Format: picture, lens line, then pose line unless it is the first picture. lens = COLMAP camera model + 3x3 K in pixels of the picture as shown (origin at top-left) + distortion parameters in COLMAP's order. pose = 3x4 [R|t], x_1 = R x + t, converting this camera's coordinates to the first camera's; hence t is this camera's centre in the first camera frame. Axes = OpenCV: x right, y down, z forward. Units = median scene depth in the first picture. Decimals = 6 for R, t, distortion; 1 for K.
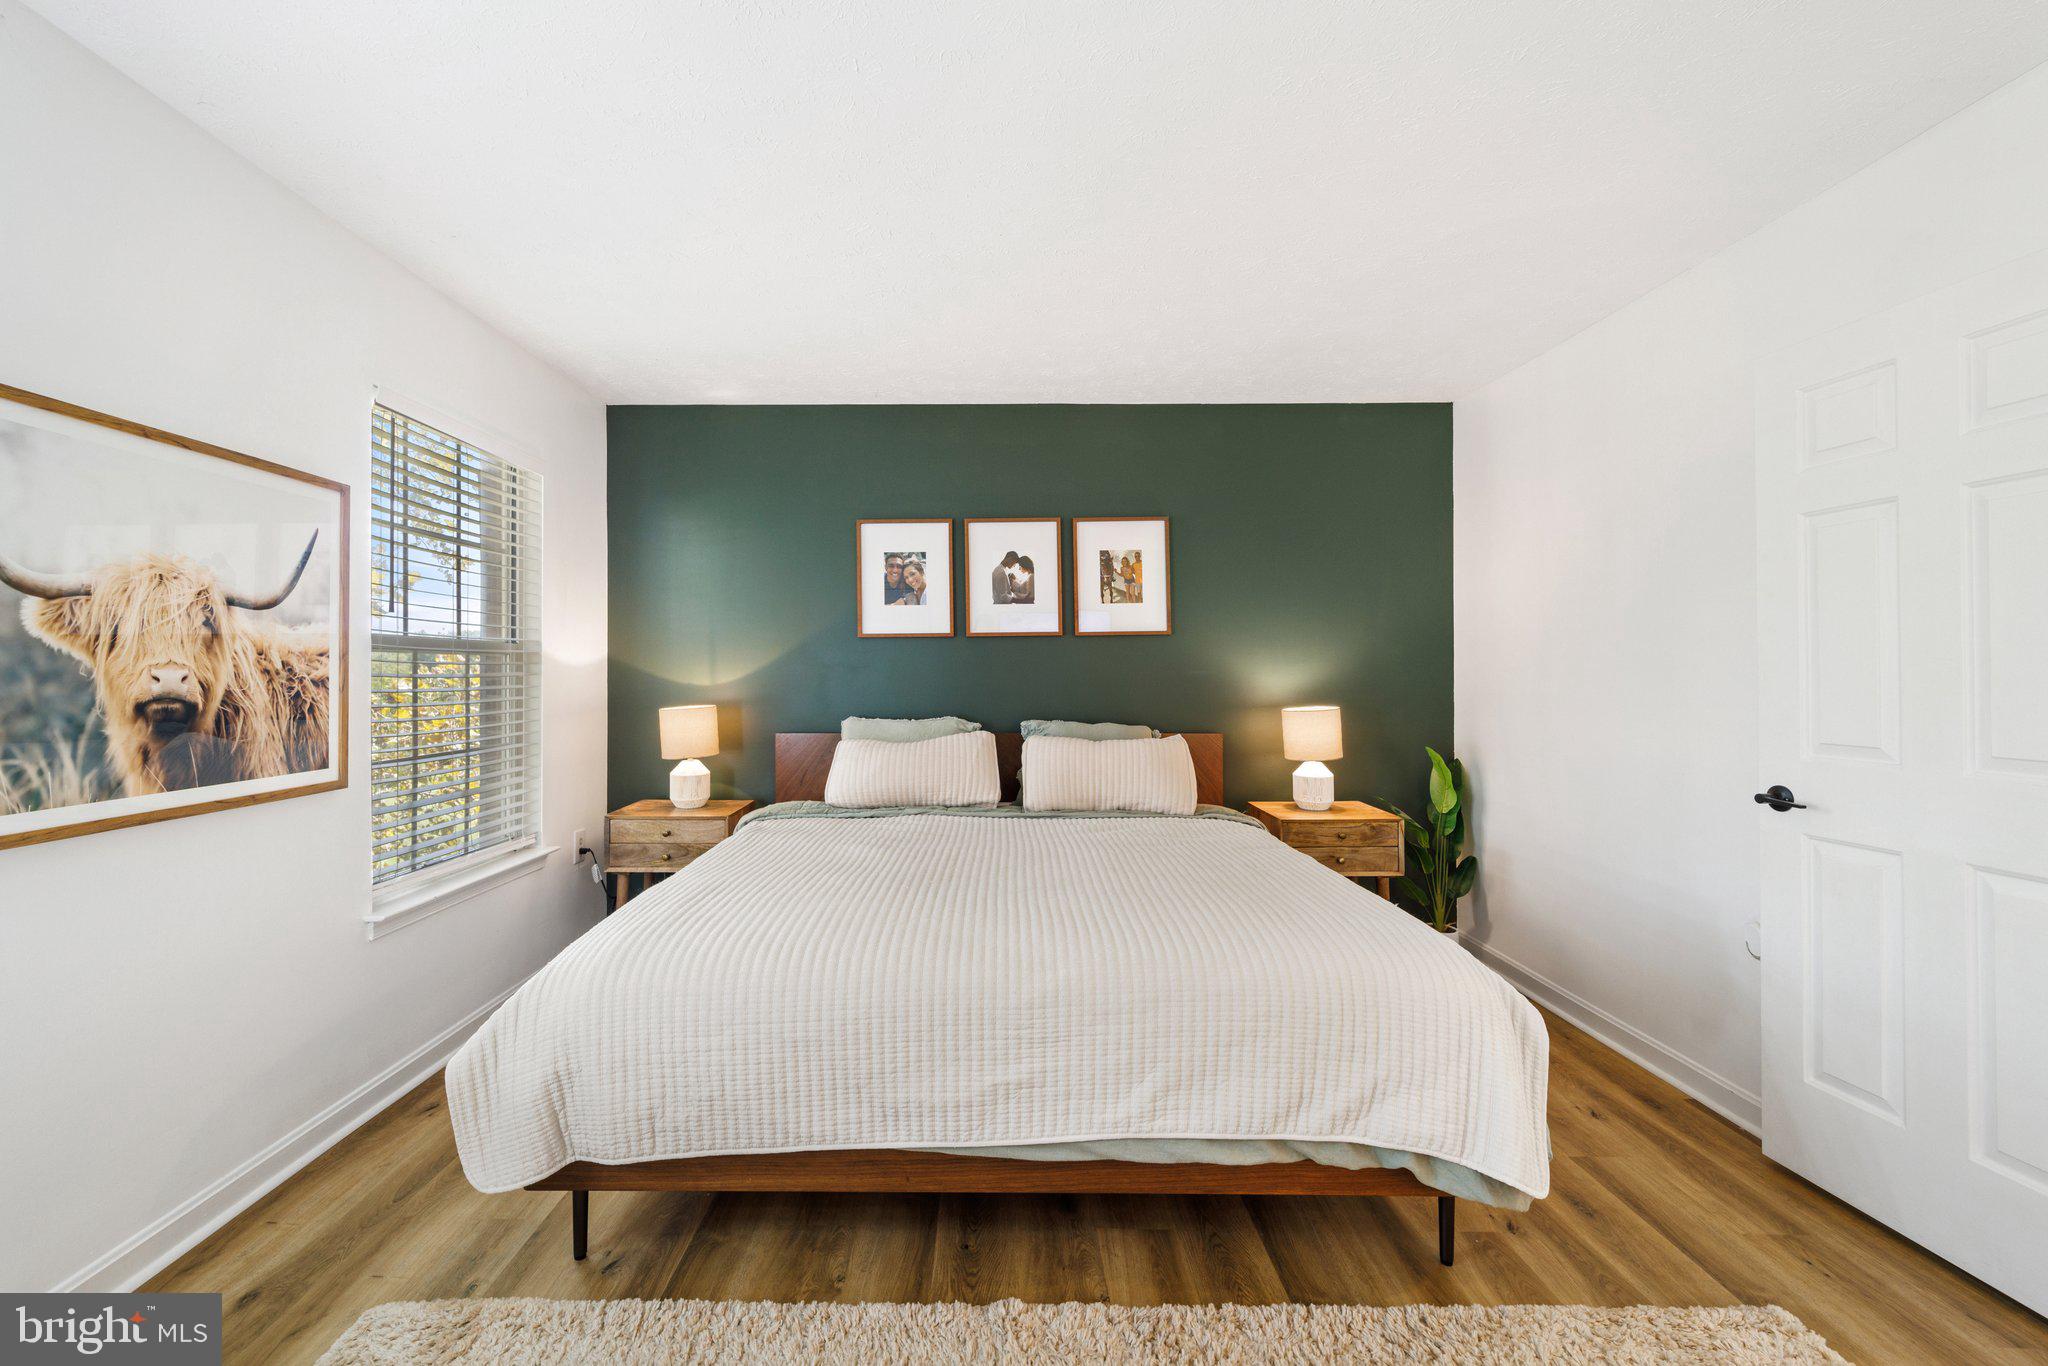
lens RADIAL K [[851.7, 0, 989.7], [0, 851.7, 663.7], [0, 0, 1]] dist [-0.000449, -0.000030]
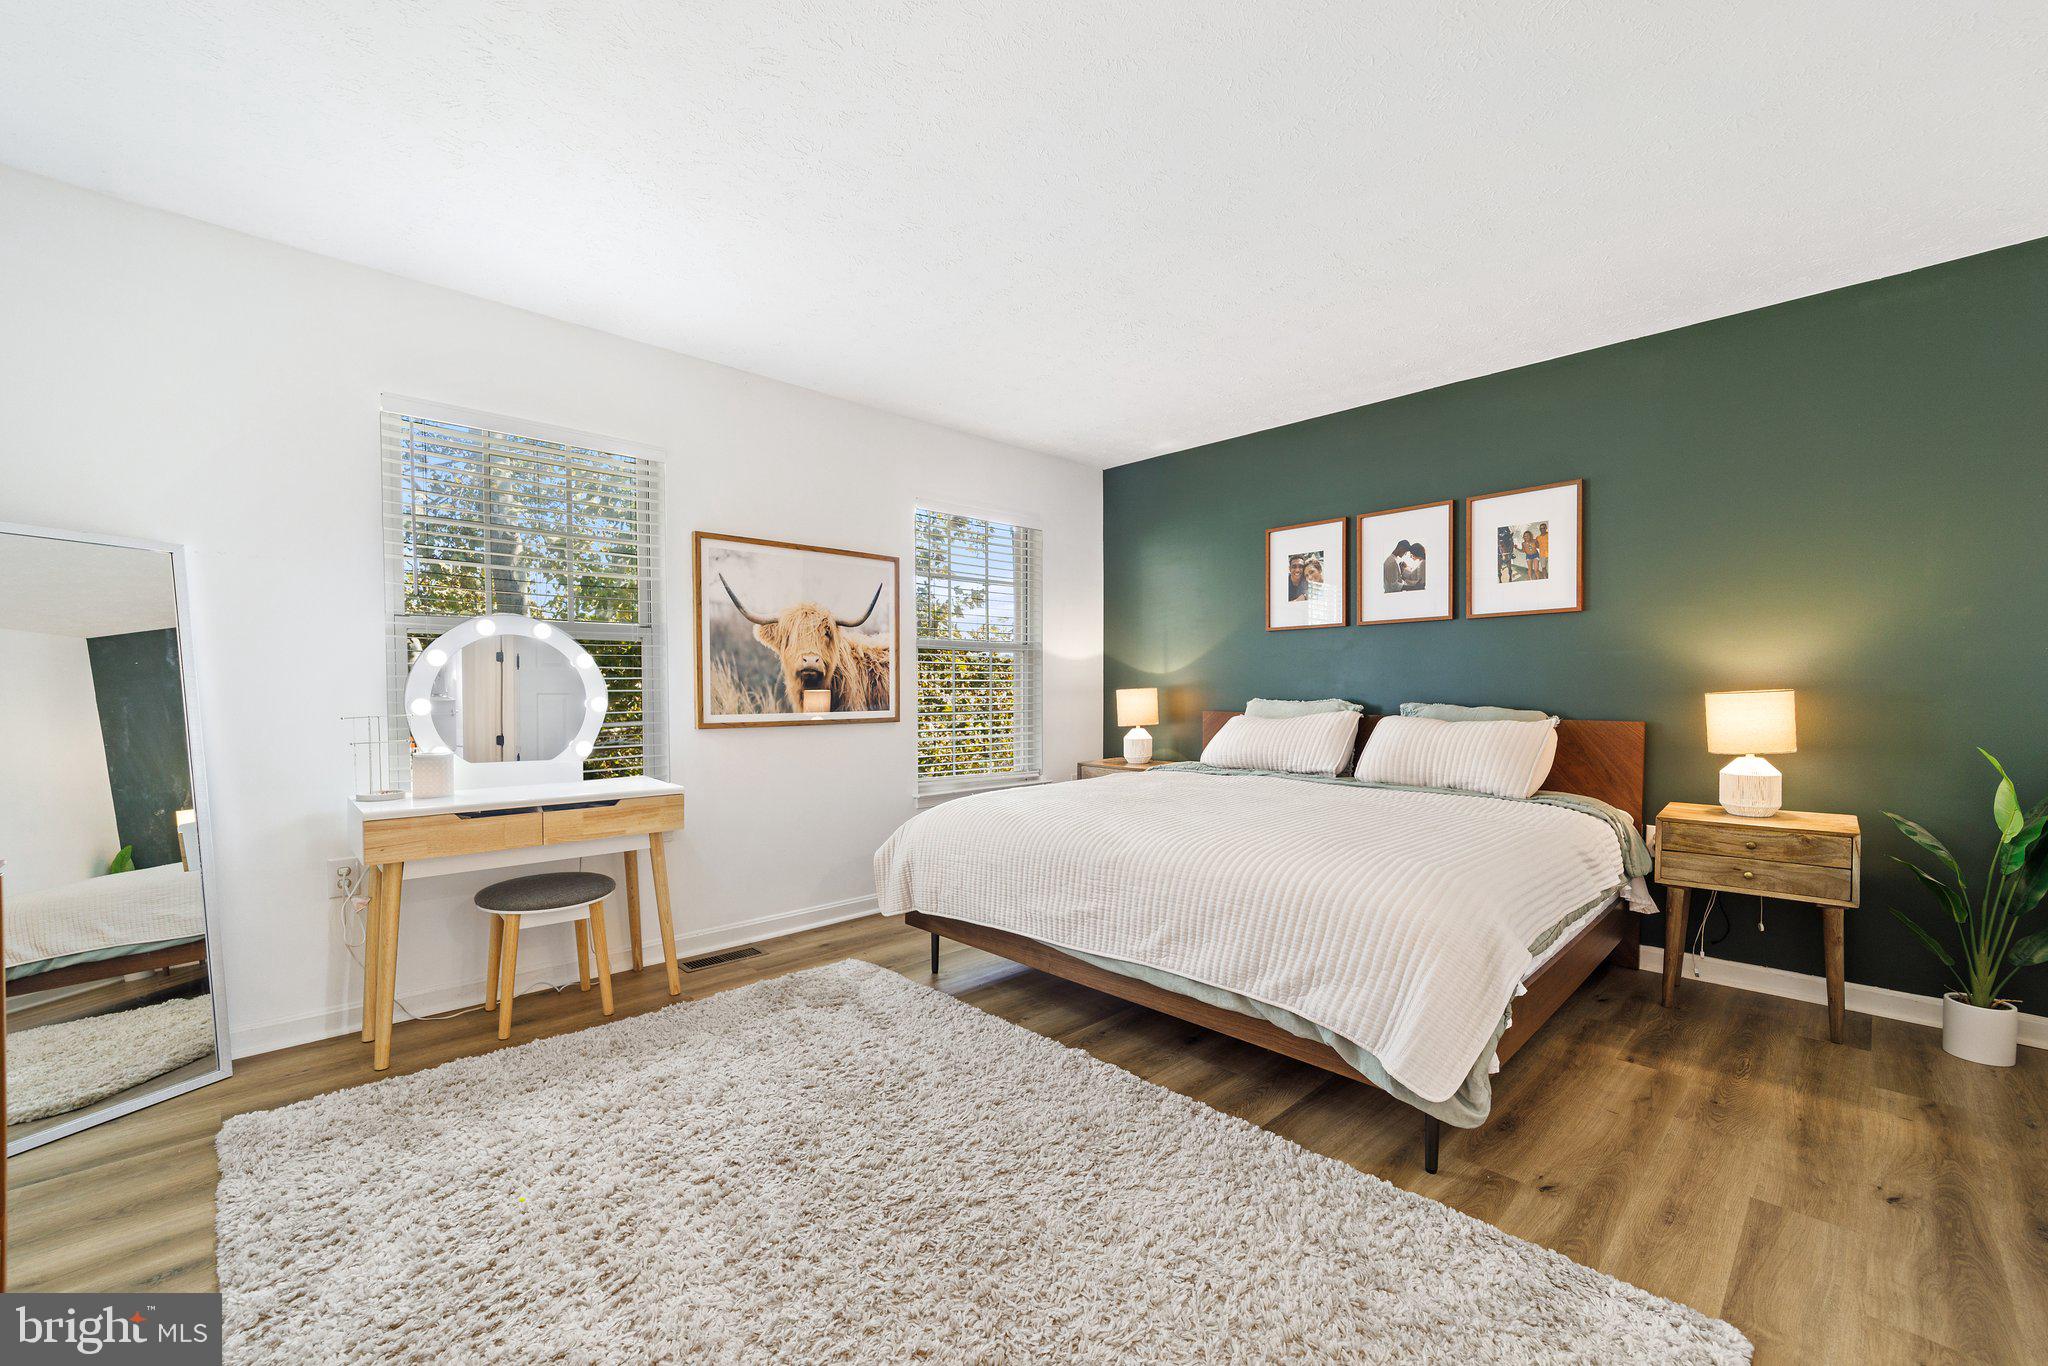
lens RADIAL K [[826.9, 0, 1017.8], [0, 826.9, 719.1], [0, 0, 1]] dist [0.000752, -0.000092]
pose [[0.699967, 0.027640, -0.713640, 0.482263], [0.008330, 0.998867, 0.046858, 0.038861], [0.714127, -0.038743, 0.698943, -0.049930]]
